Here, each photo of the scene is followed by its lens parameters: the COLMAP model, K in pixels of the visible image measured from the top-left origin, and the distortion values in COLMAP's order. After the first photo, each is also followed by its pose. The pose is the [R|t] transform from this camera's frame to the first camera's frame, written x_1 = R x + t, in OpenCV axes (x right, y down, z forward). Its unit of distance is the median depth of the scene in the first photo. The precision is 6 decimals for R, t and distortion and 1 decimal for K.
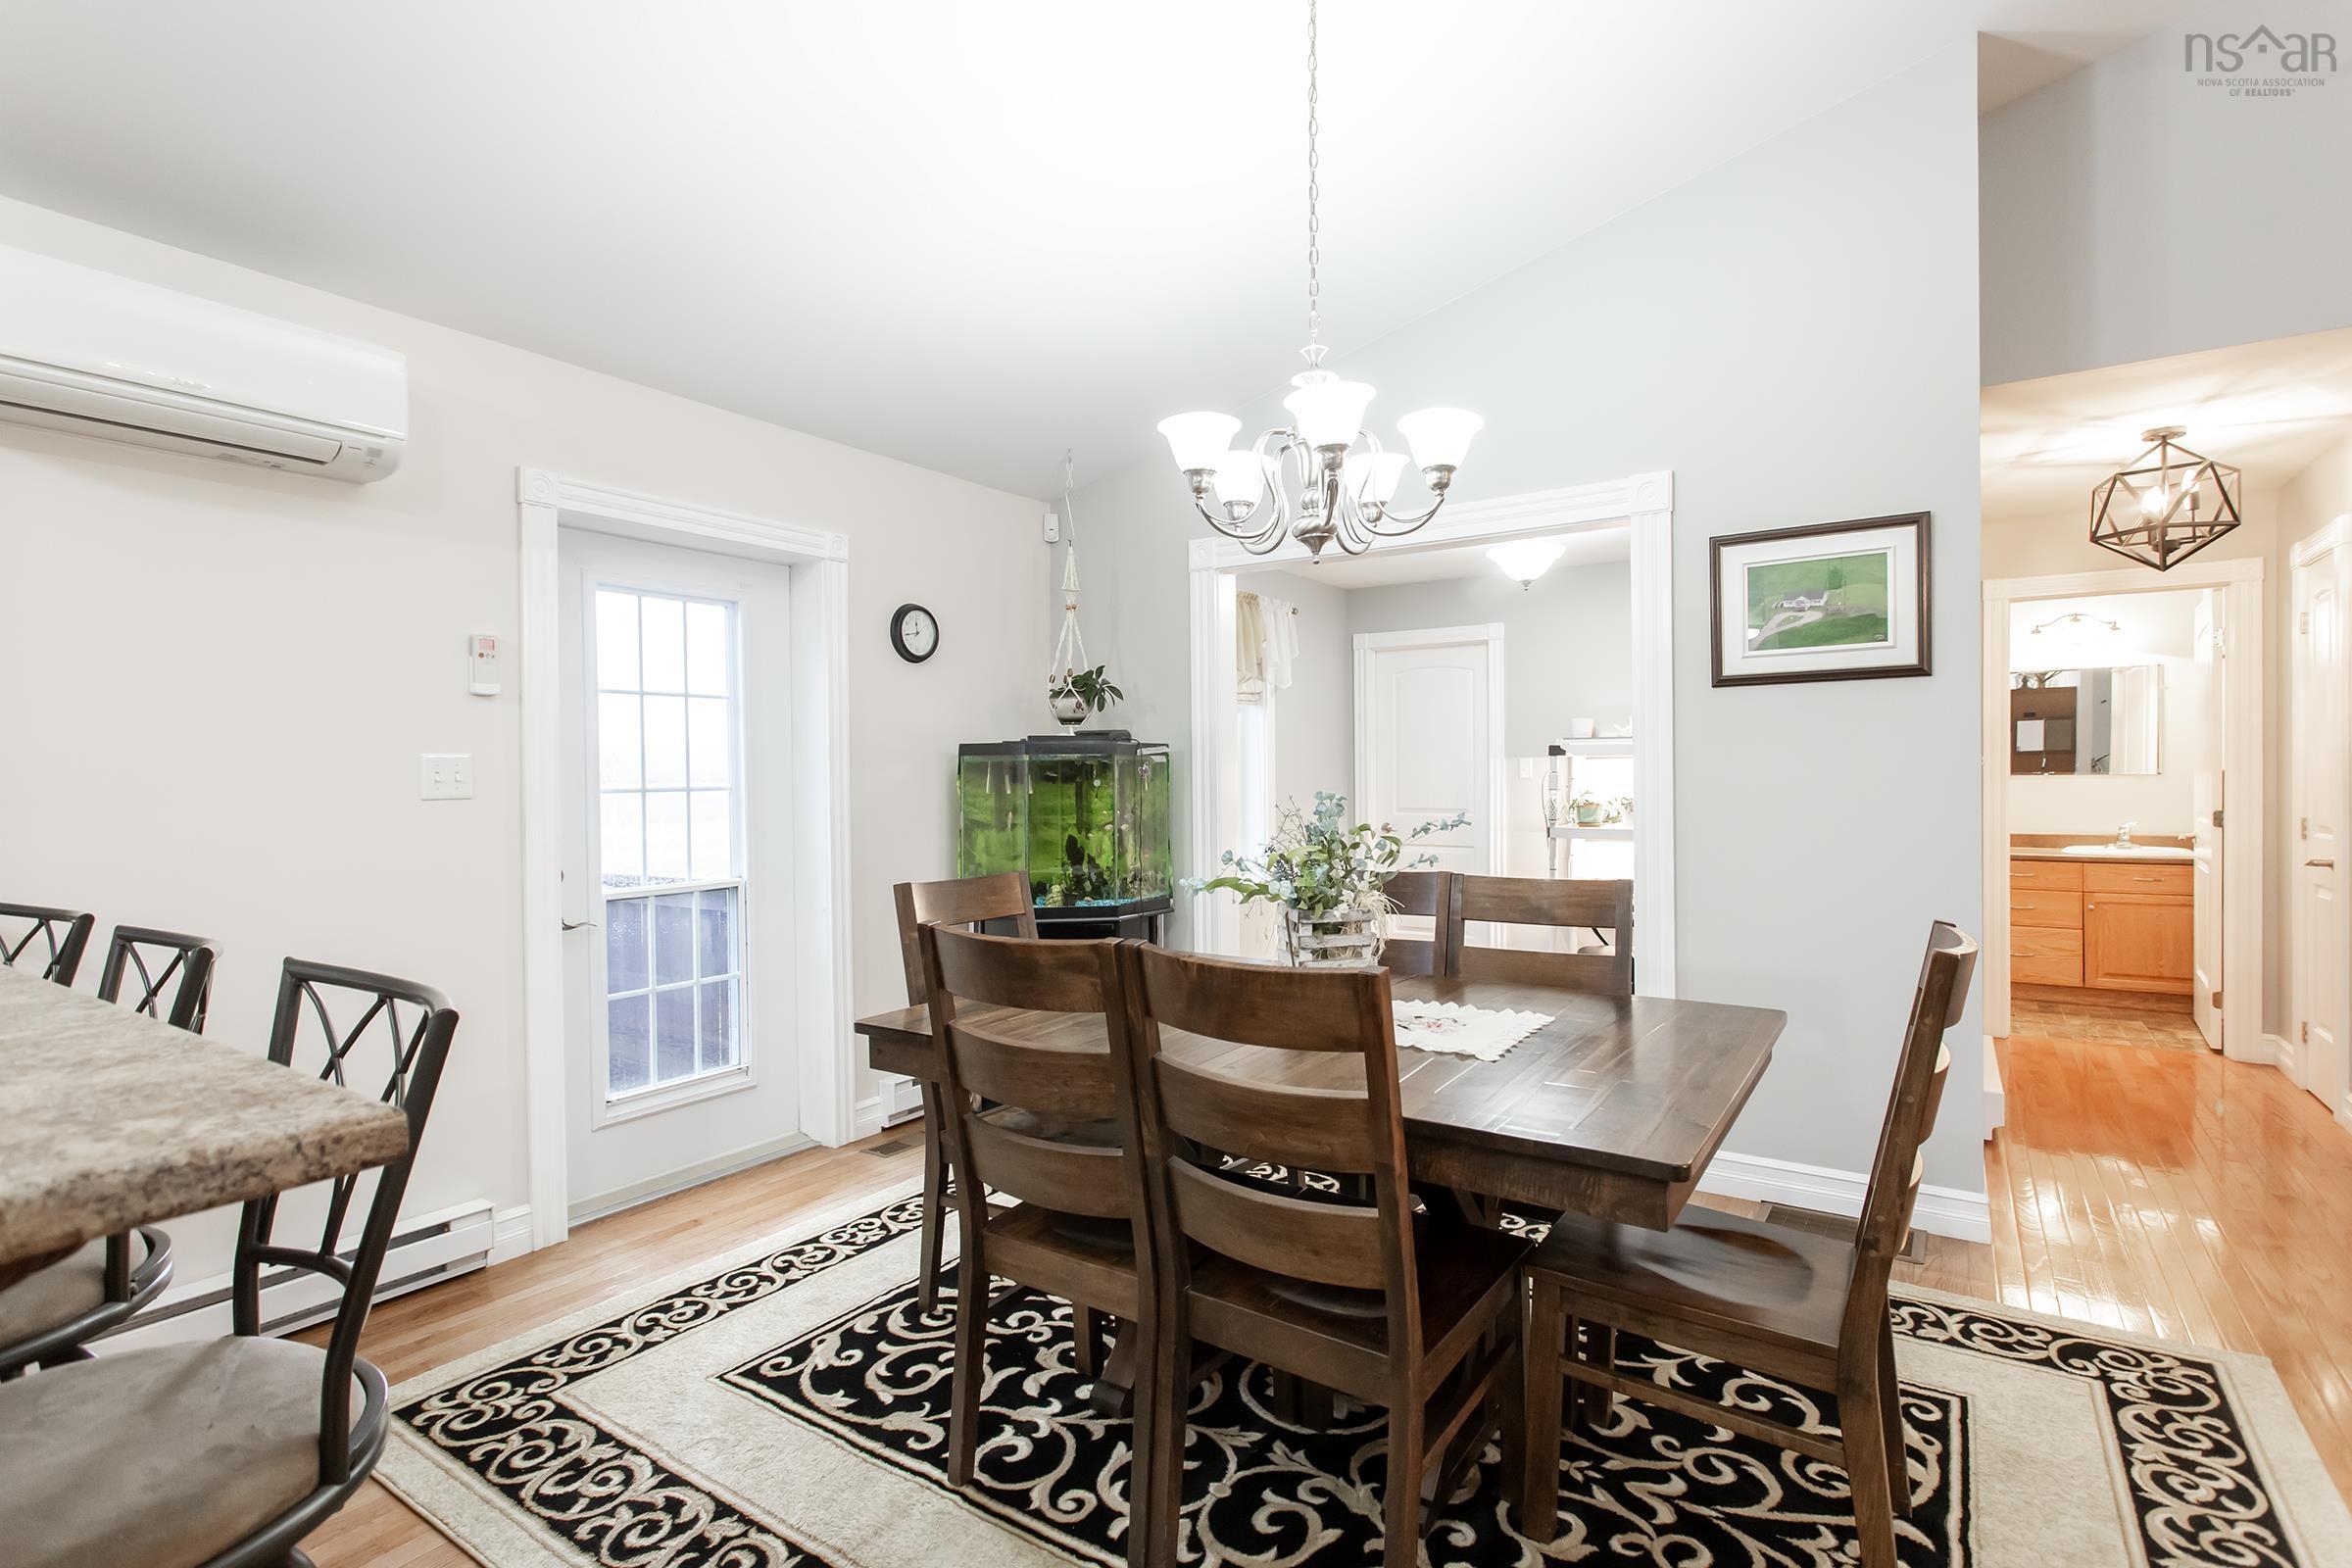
lens RADIAL K [[1139.5, 0, 1187.2], [0, 1139.5, 787.2], [0, 0, 1]] dist [-0.002035, -0.000034]
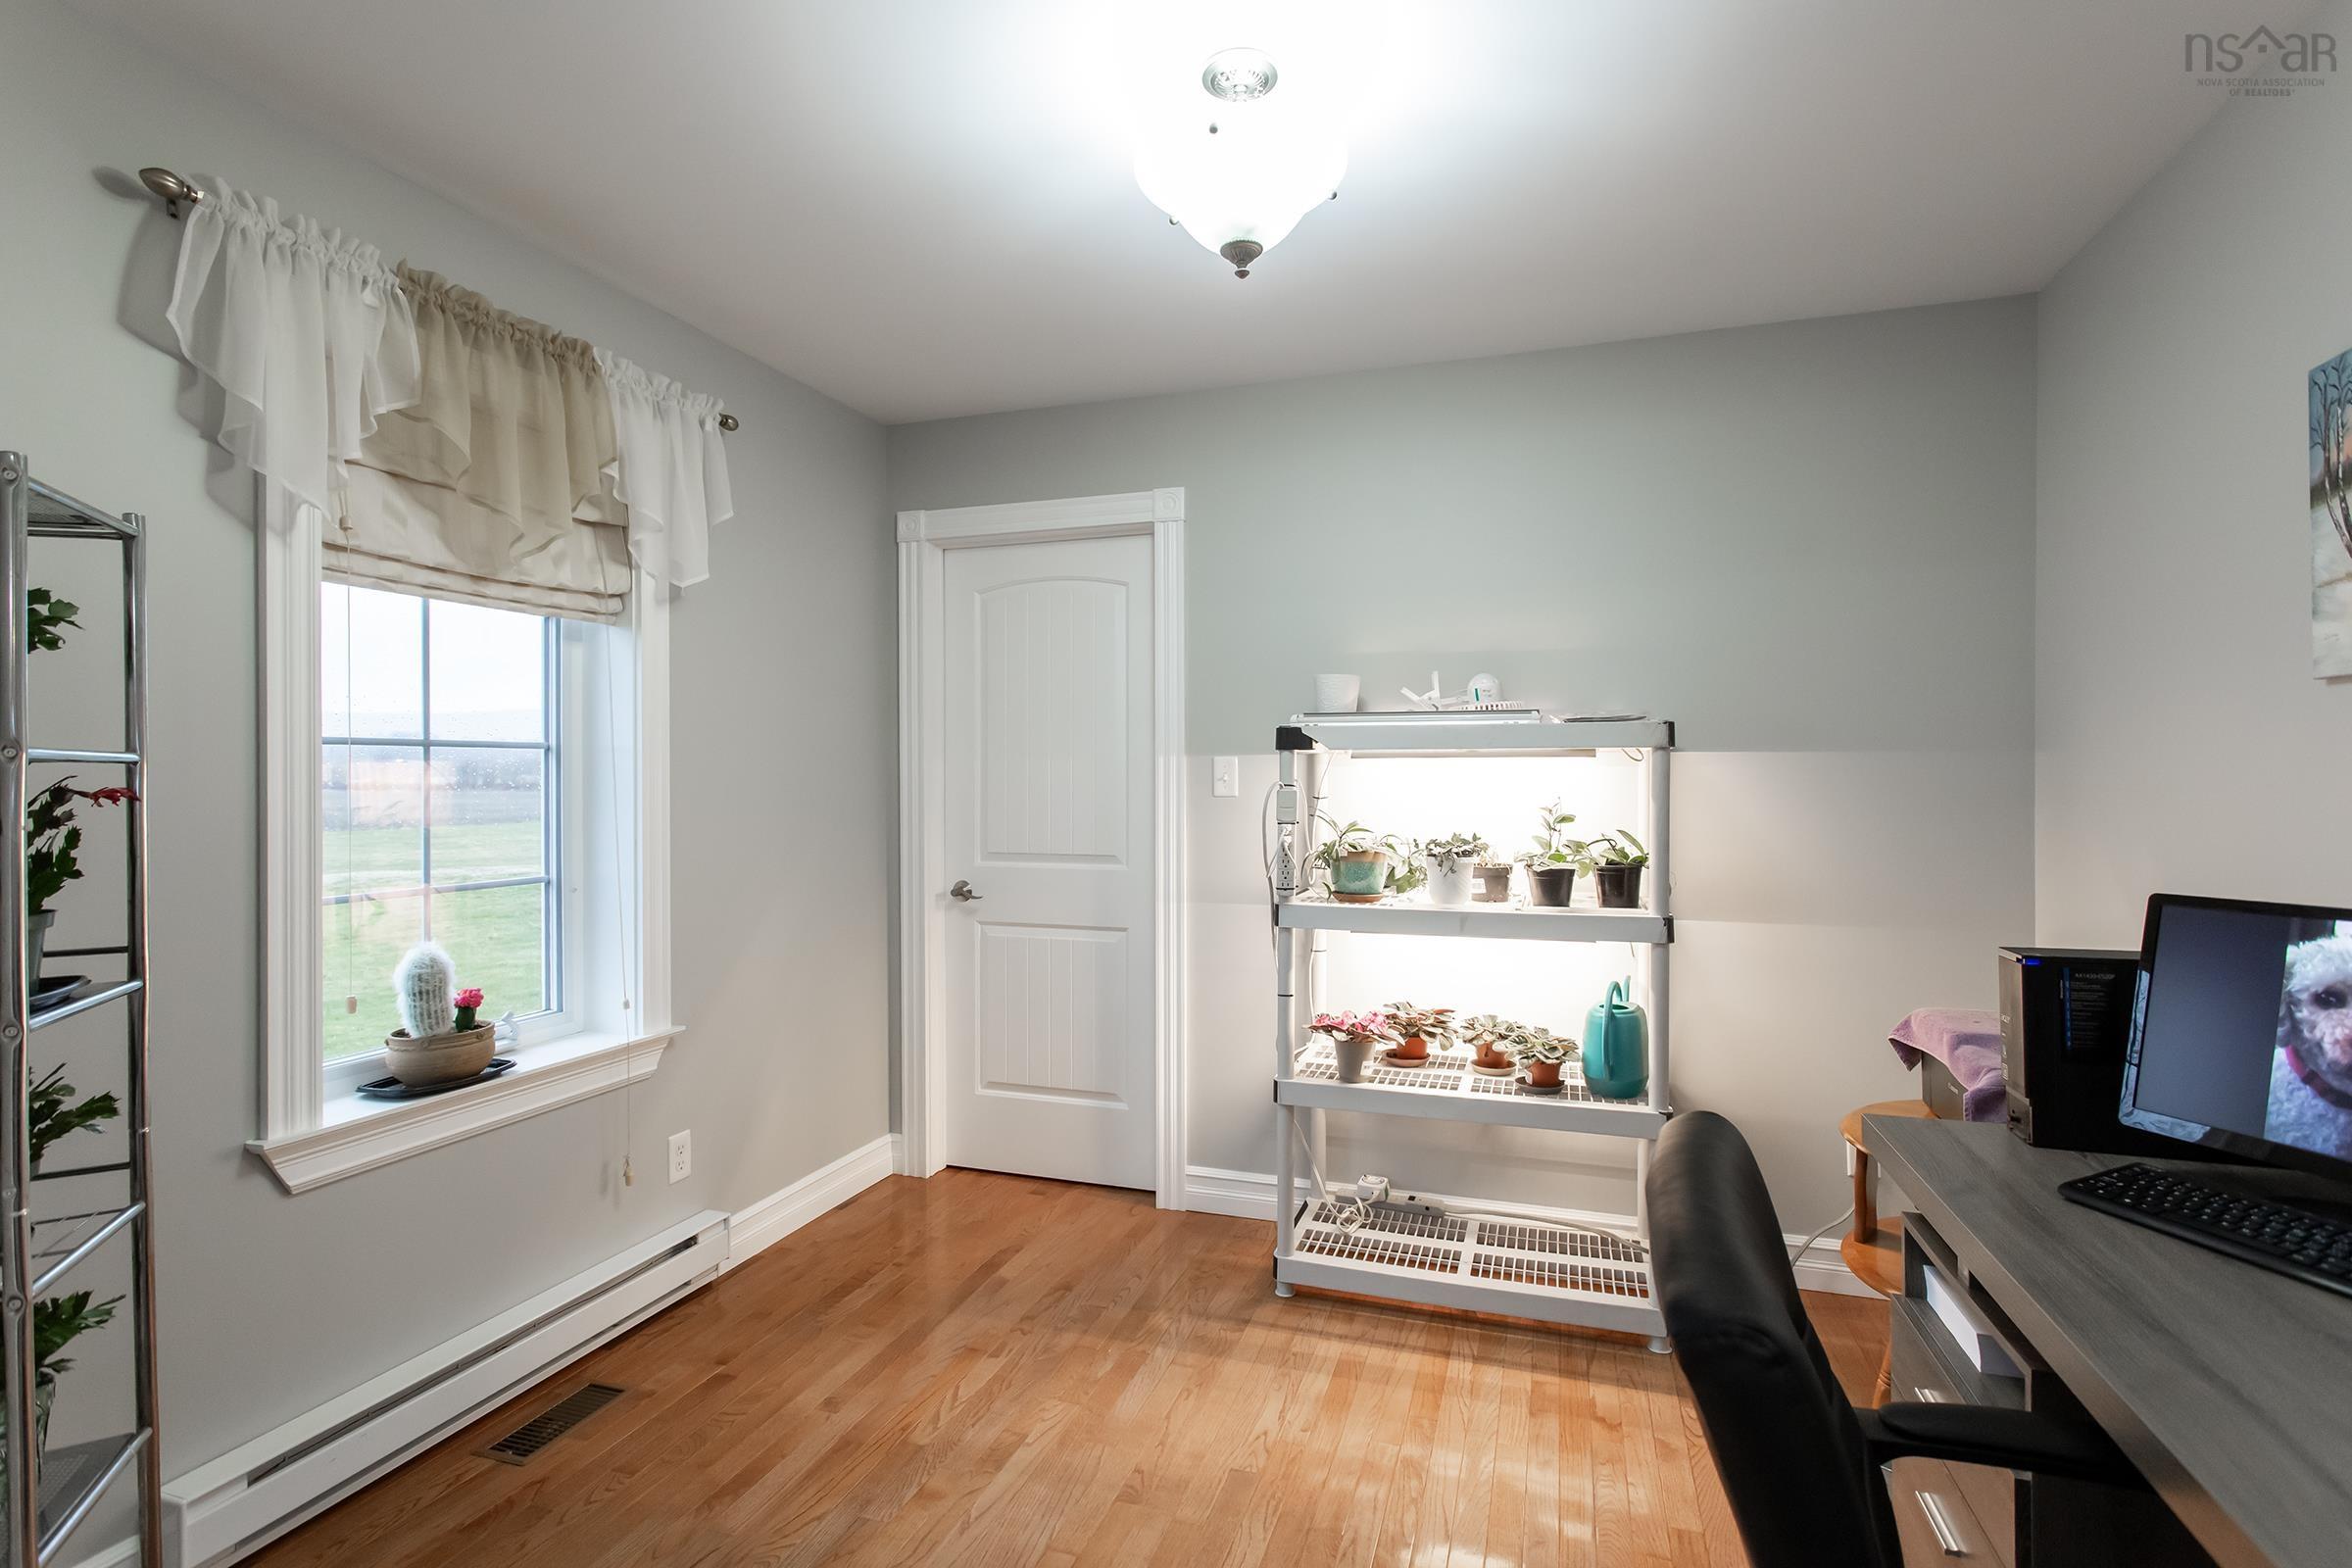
lens RADIAL K [[1139.5, 0, 1176.1], [0, 1139.5, 780.2], [0, 0, 1]] dist [-0.002035, -0.000034]
pose [[0.964561, 0.000084, 0.263860, 0.149561], [0.002038, 0.999968, -0.007767, -0.011489], [-0.263852, 0.008029, 0.964530, 0.543349]]
